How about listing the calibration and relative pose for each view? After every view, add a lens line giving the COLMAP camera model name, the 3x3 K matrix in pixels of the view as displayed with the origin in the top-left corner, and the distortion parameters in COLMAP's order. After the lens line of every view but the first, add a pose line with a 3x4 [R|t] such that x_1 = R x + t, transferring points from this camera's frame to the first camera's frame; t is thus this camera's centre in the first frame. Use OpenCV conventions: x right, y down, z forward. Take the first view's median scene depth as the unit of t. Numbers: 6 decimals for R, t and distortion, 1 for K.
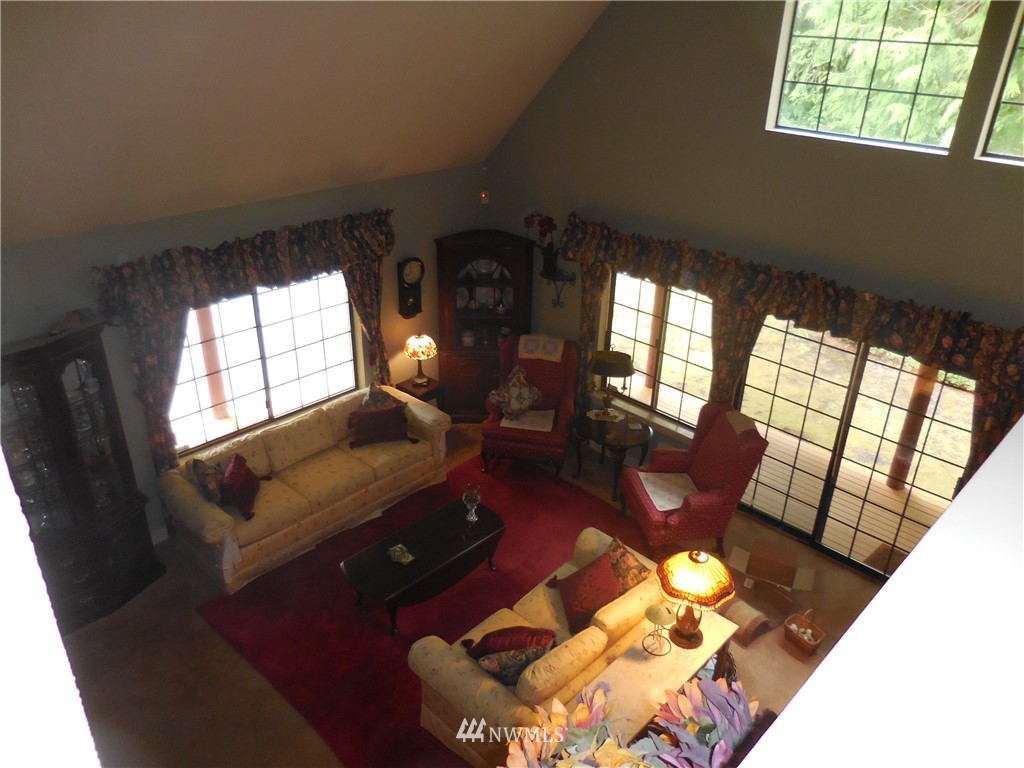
lens RADIAL K [[767.3, 0, 512.0], [0, 767.3, 384.0], [0, 0, 1]] dist [0.007724, 0.008532]
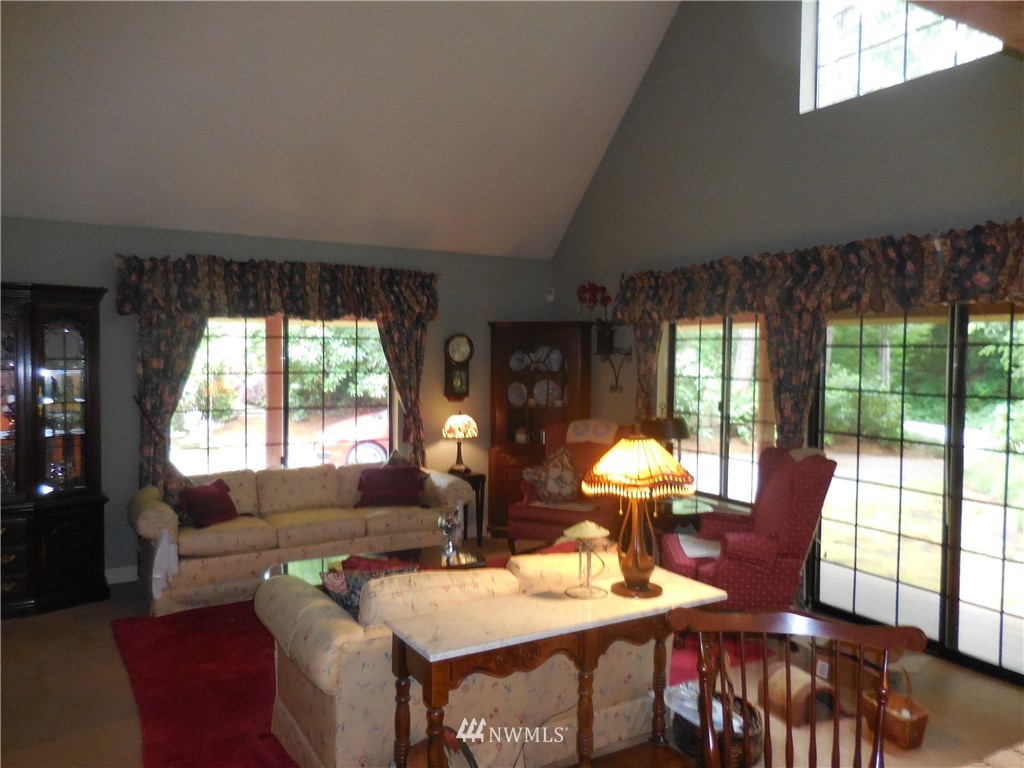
lens RADIAL K [[767.3, 0, 512.0], [0, 767.3, 384.0], [0, 0, 1]] dist [0.007724, 0.008532]
pose [[0.963778, -0.004637, -0.266664, 0.209574], [-0.108283, 0.906930, -0.407128, 0.308043], [0.243733, 0.421256, 0.873577, 0.227767]]
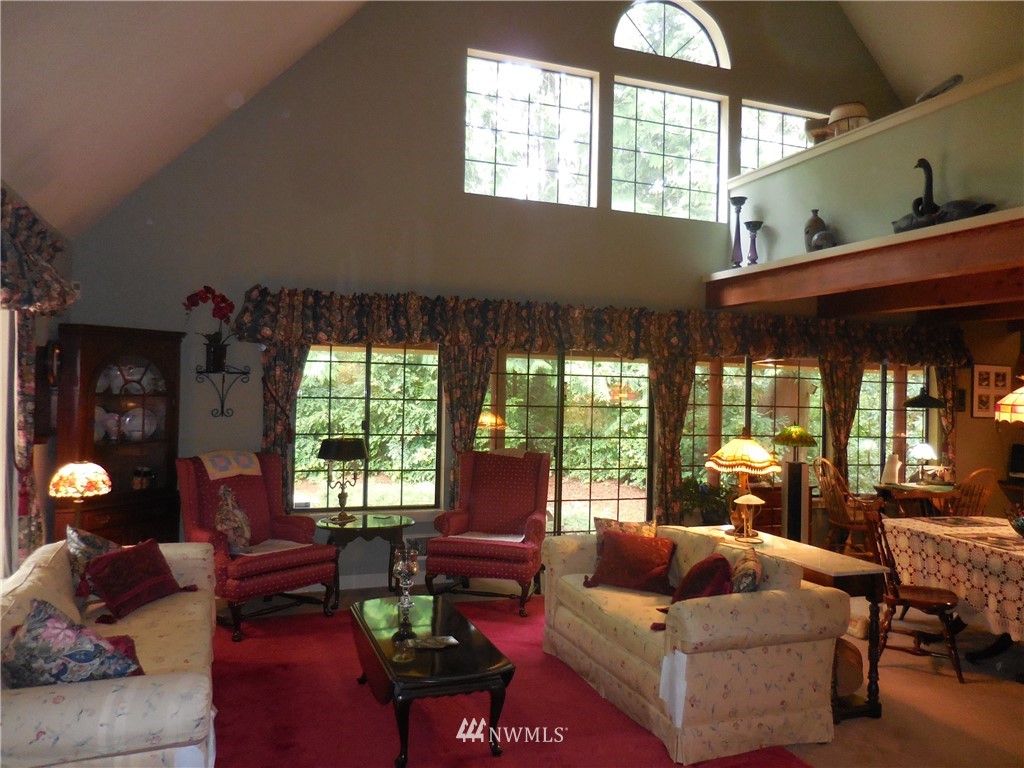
lens RADIAL K [[767.3, 0, 512.0], [0, 767.3, 384.0], [0, 0, 1]] dist [0.007724, 0.008532]
pose [[0.436711, -0.010640, 0.899539, -0.593045], [0.395656, 0.900299, -0.181436, 0.146451], [-0.807923, 0.435143, 0.397380, 0.520286]]
